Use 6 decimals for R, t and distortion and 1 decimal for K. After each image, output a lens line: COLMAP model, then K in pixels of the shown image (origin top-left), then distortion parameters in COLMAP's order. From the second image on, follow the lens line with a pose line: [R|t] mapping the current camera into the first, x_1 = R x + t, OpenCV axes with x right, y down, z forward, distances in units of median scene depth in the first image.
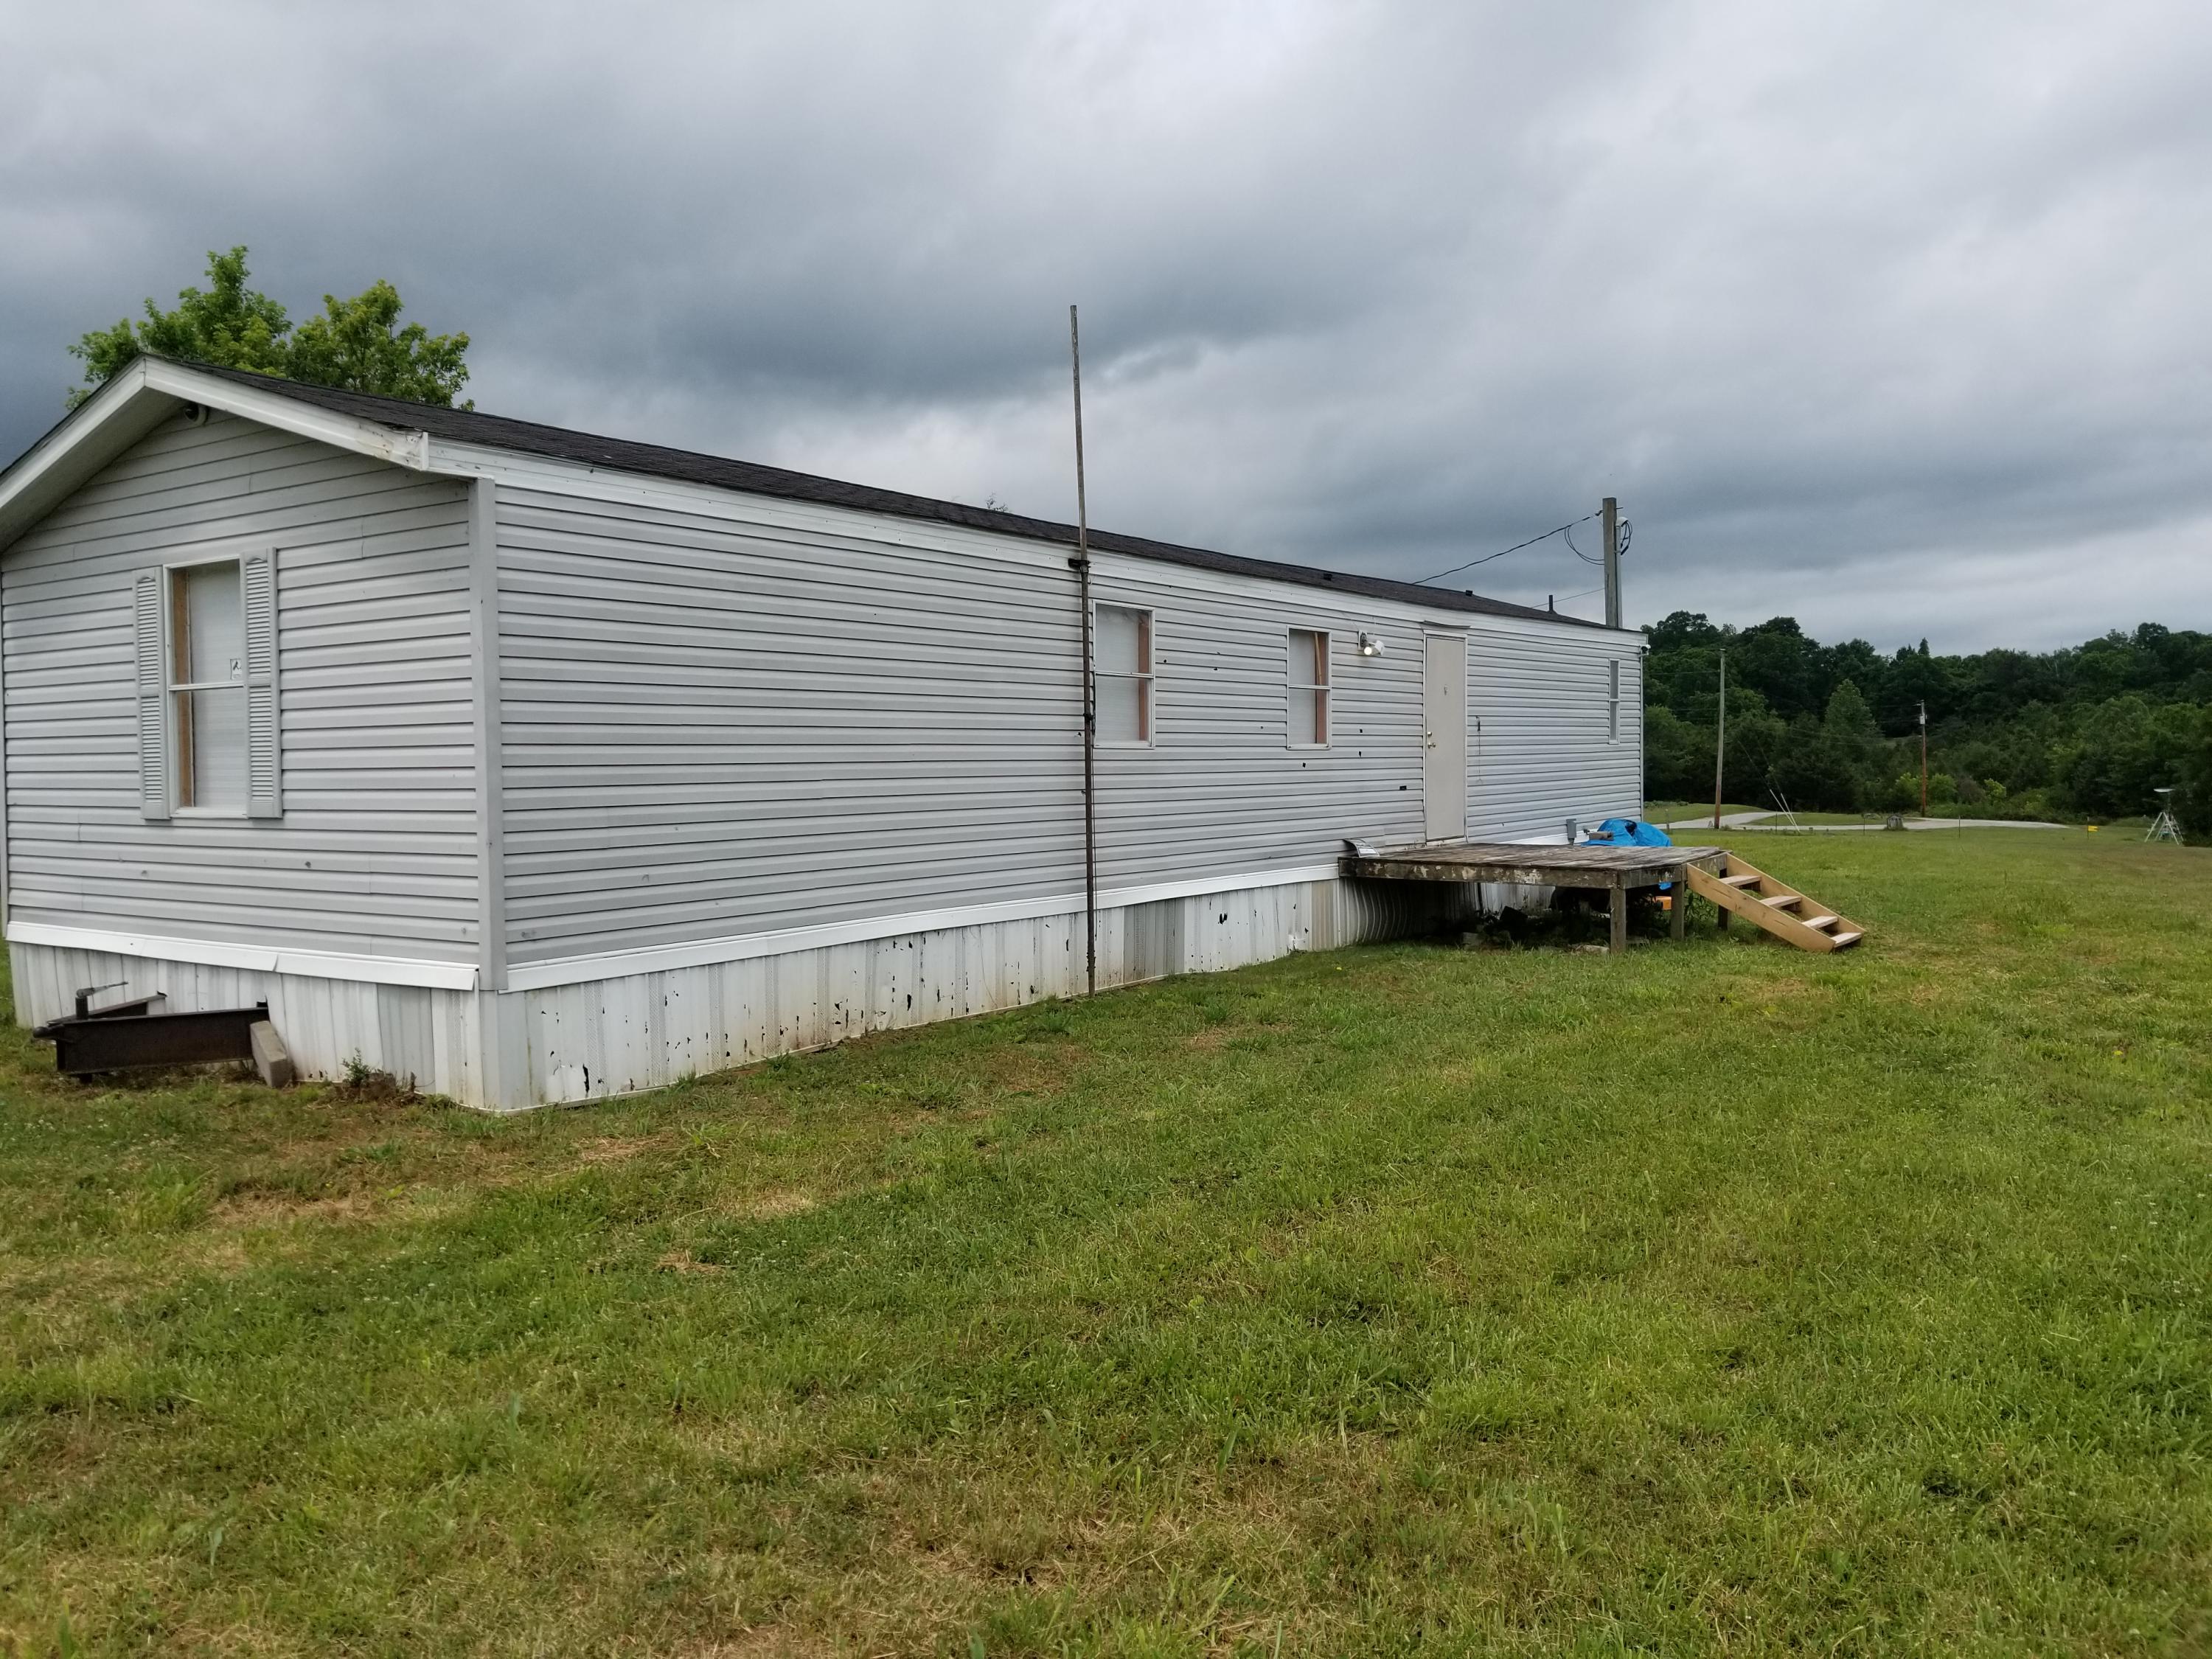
lens RADIAL K [[1725.6, 0, 1093.8], [0, 1725.6, 784.5], [0, 0, 1]] dist [0.129305, -0.274095]
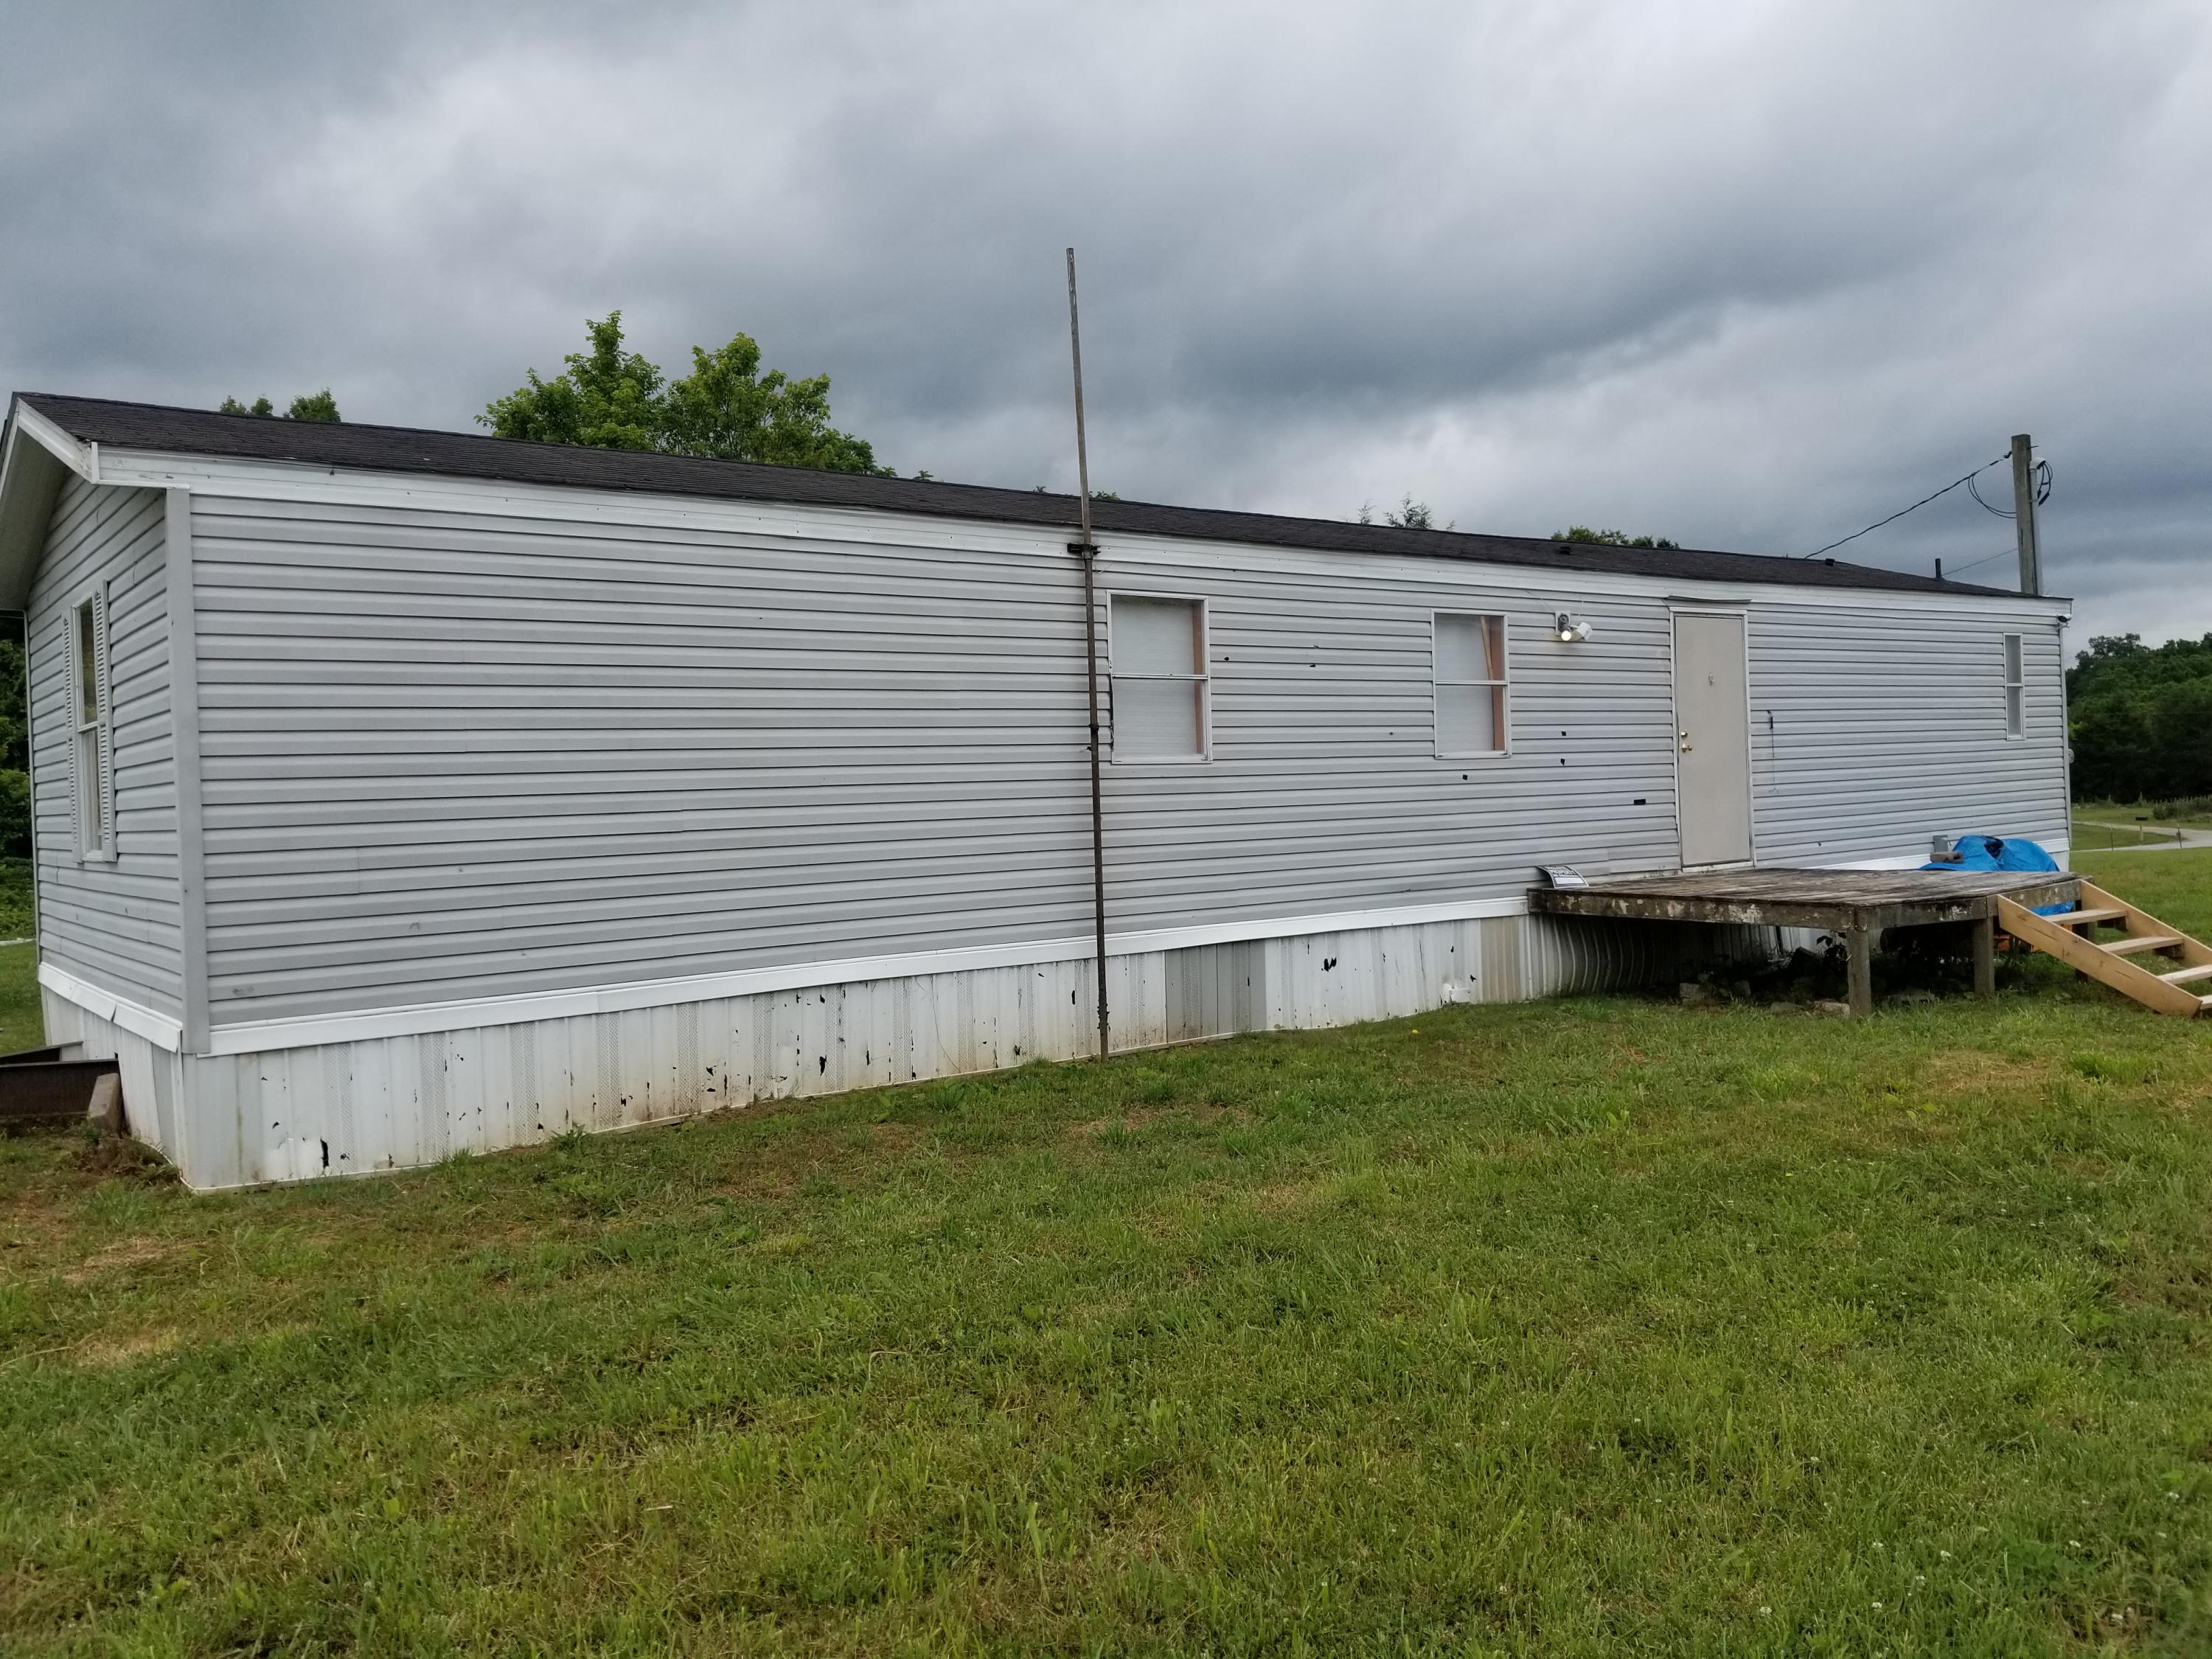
lens RADIAL K [[1725.6, 0, 1093.8], [0, 1725.6, 784.5], [0, 0, 1]] dist [0.129305, -0.274095]
pose [[0.950518, -0.022417, -0.309858, 0.241307], [0.019070, 0.999723, -0.013826, 0.000227], [0.310082, 0.007233, 0.950682, 0.180674]]
